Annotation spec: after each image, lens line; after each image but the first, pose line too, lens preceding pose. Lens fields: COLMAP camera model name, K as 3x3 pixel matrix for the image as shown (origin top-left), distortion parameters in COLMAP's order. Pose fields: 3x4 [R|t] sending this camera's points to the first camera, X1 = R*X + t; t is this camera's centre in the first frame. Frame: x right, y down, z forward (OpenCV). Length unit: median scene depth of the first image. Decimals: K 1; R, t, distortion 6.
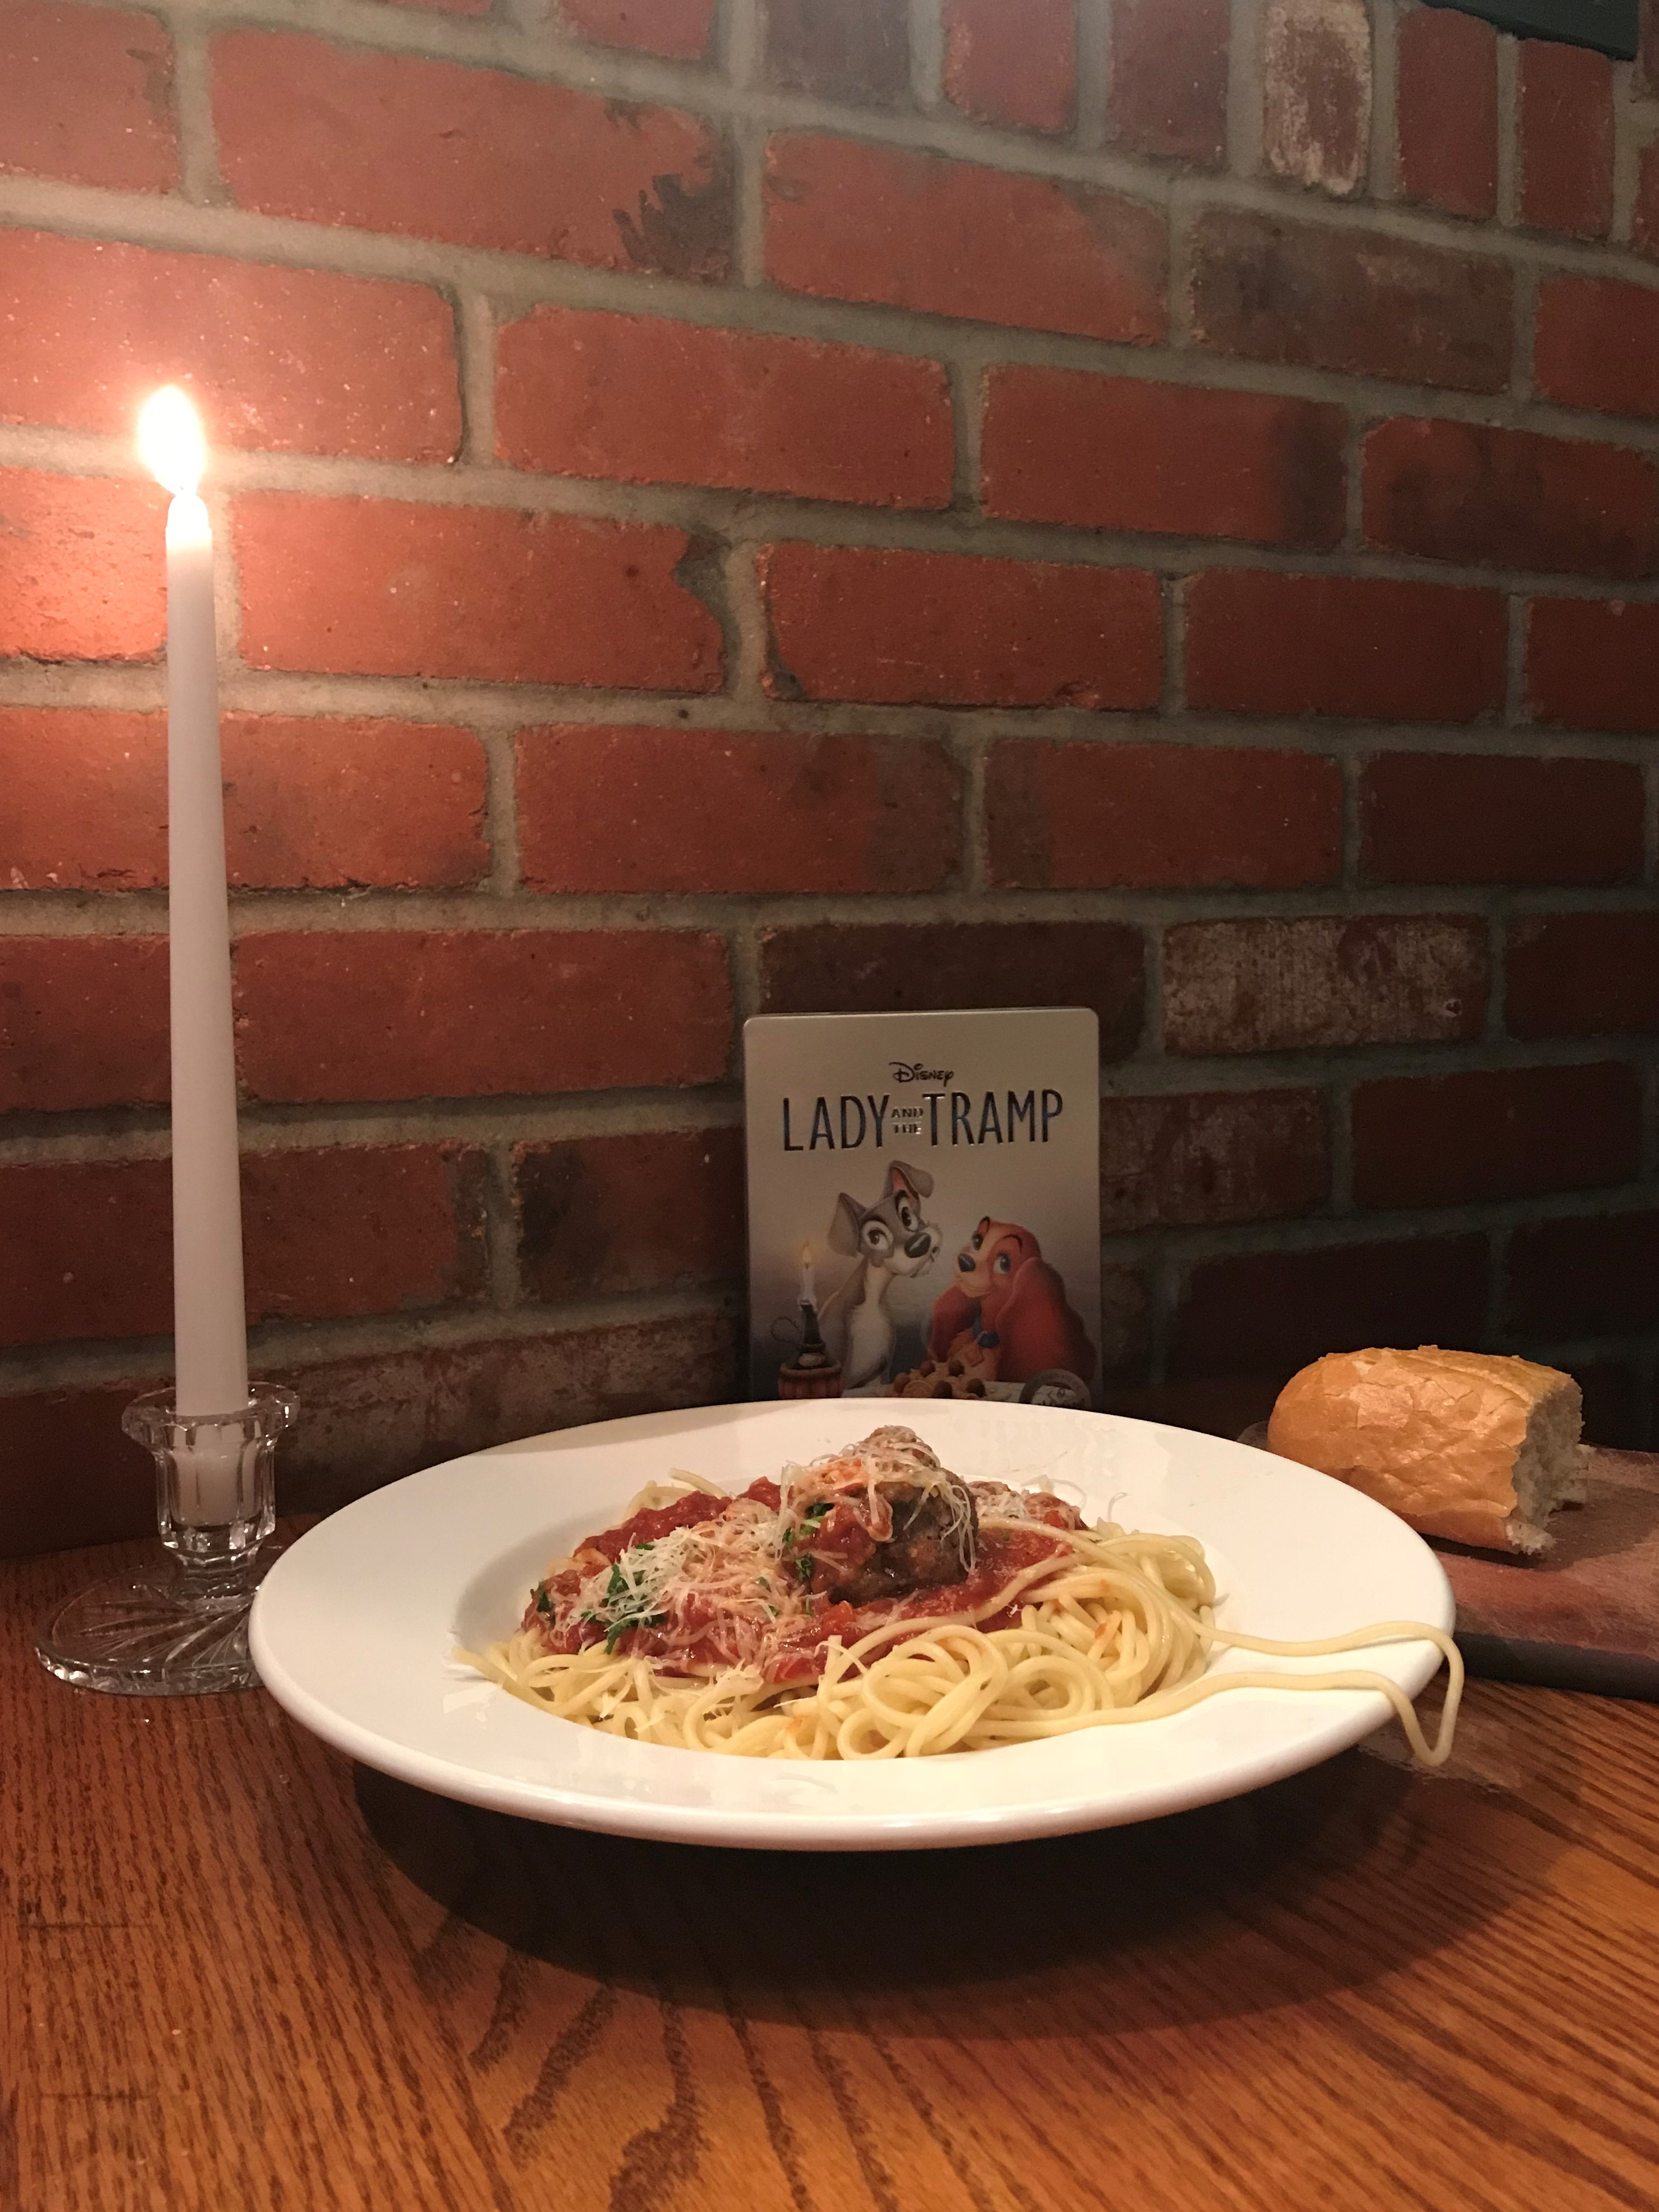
lens RADIAL K [[1813.9, 0, 852.4], [0, 1813.9, 1075.0], [0, 0, 1]] dist [0.007967, 0.006287]
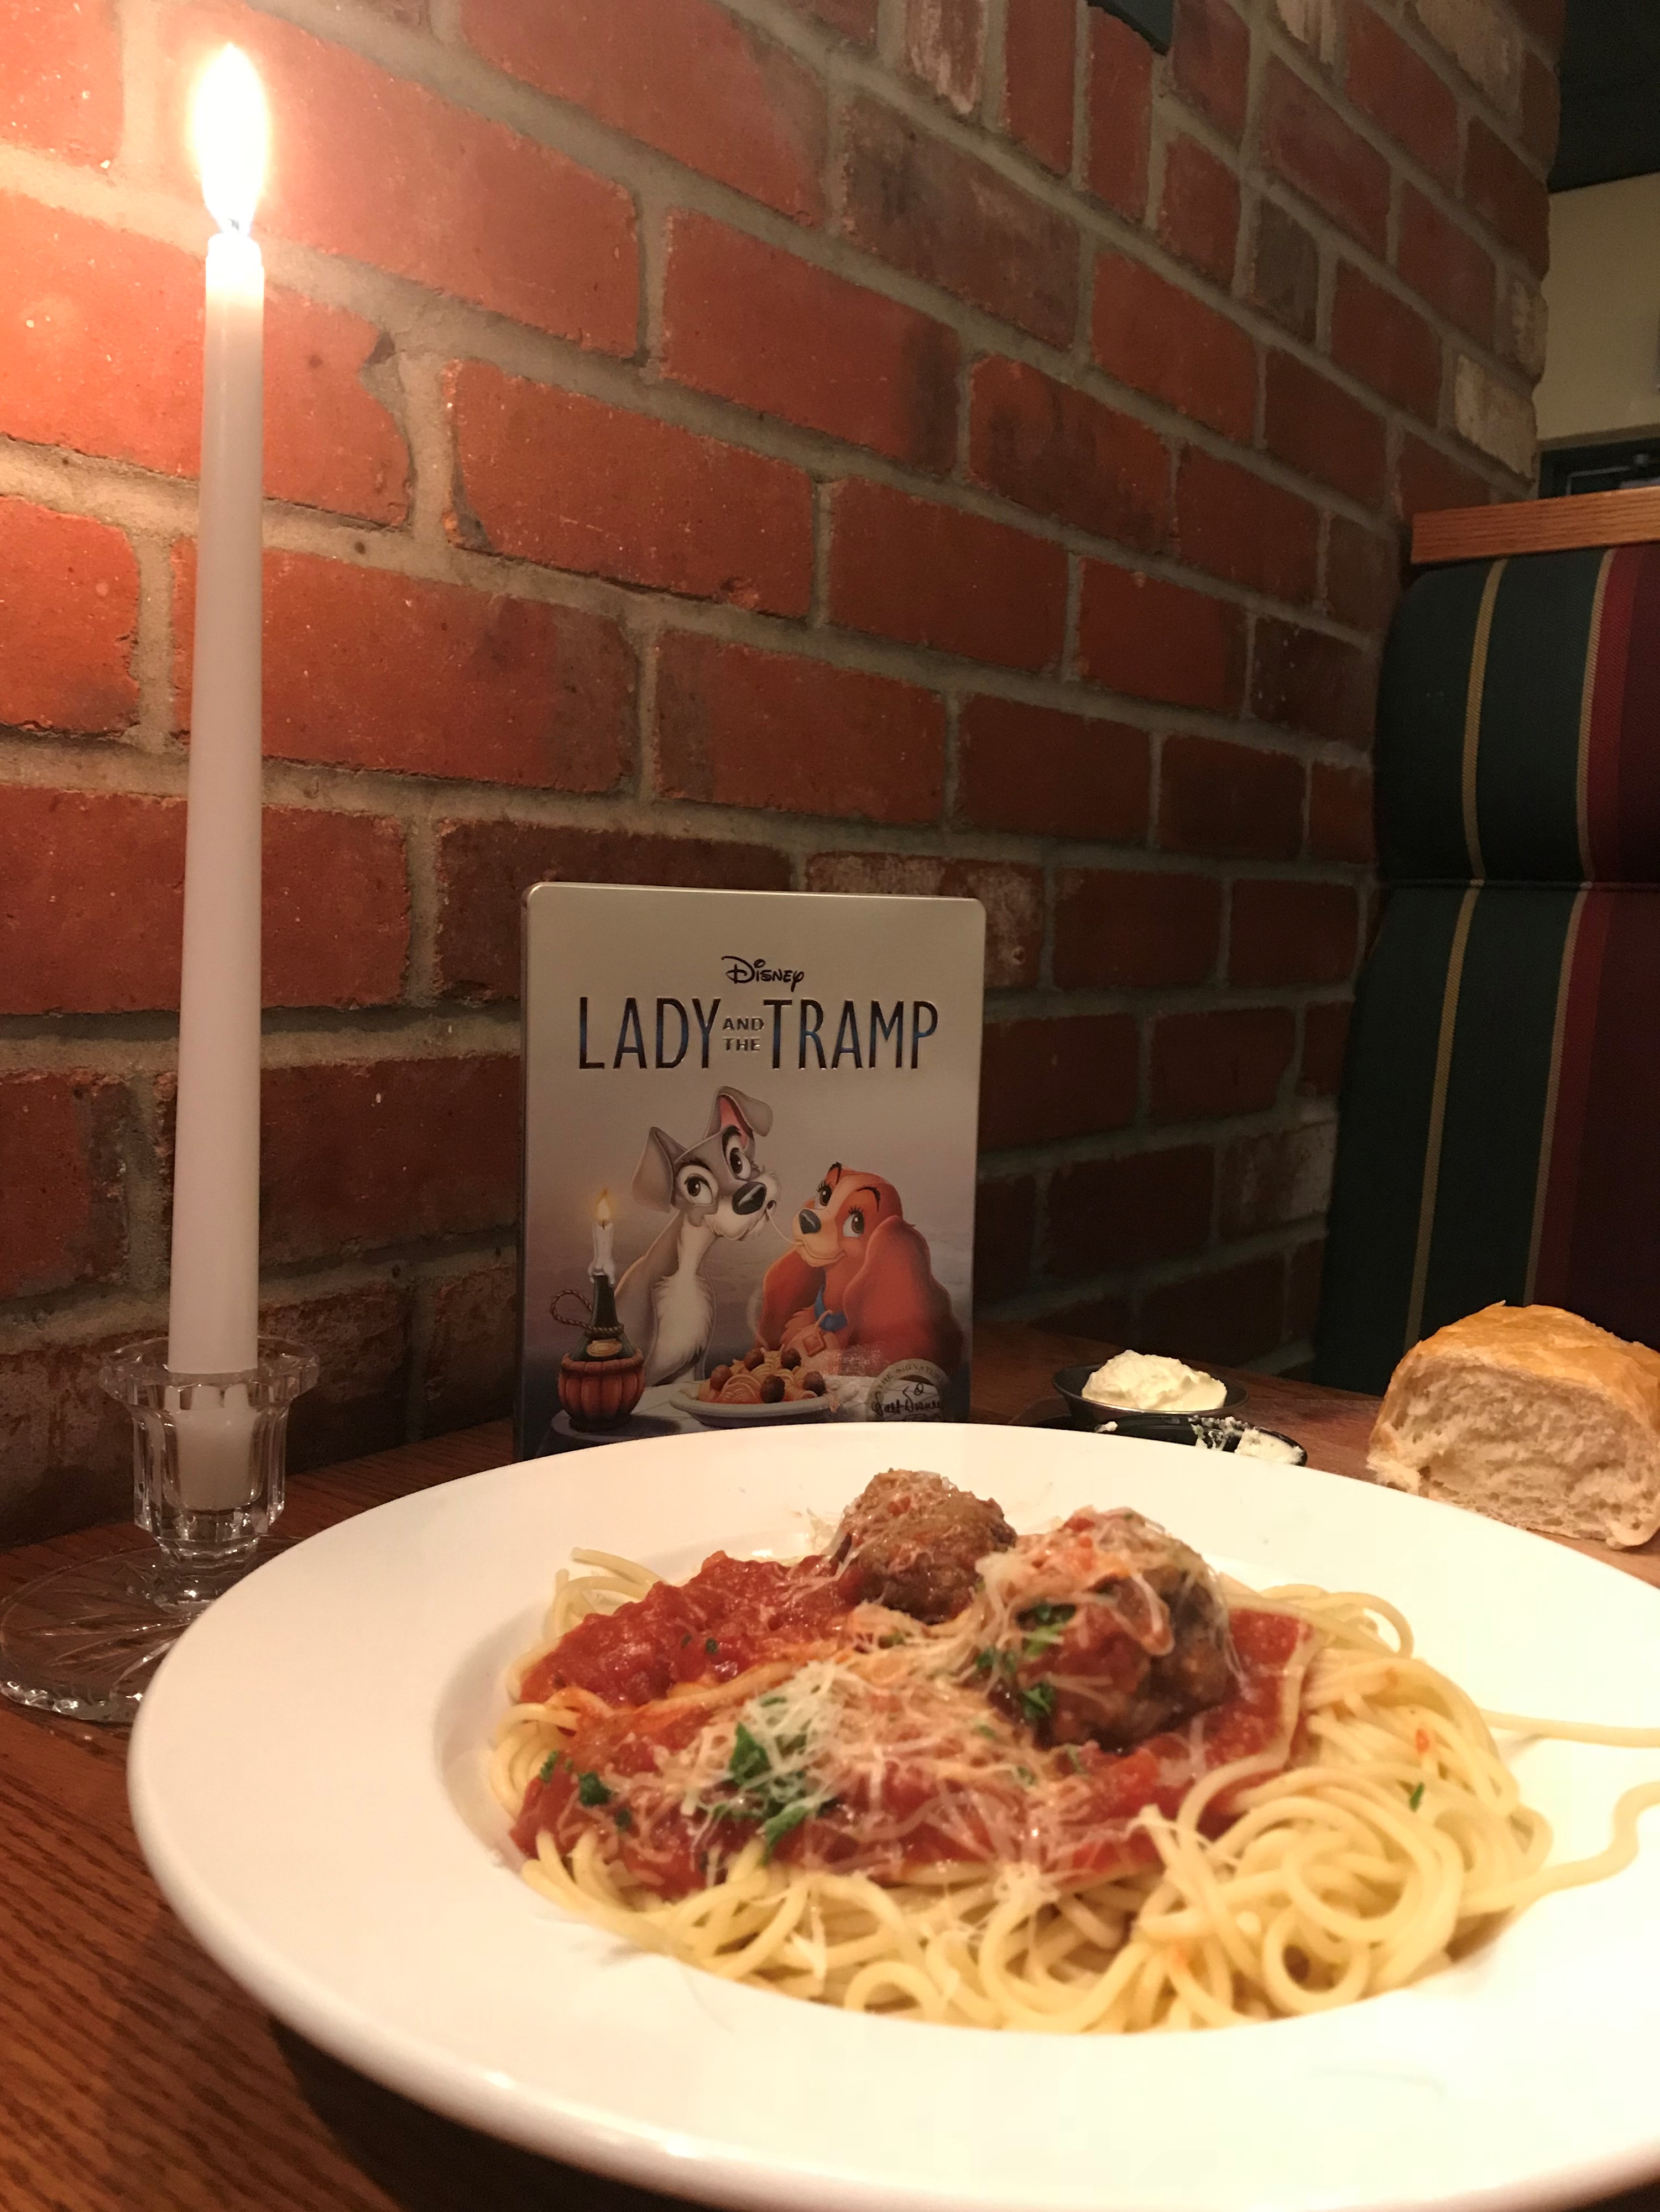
lens RADIAL K [[1808.6, 0, 817.9], [0, 1808.6, 1080.8], [0, 0, 1]] dist [-0.004312, 0.010054]
pose [[0.901658, 0.002624, 0.432443, -0.256666], [-0.009177, 0.999872, 0.013068, 0.026261], [-0.432353, -0.015751, 0.901567, 0.176863]]
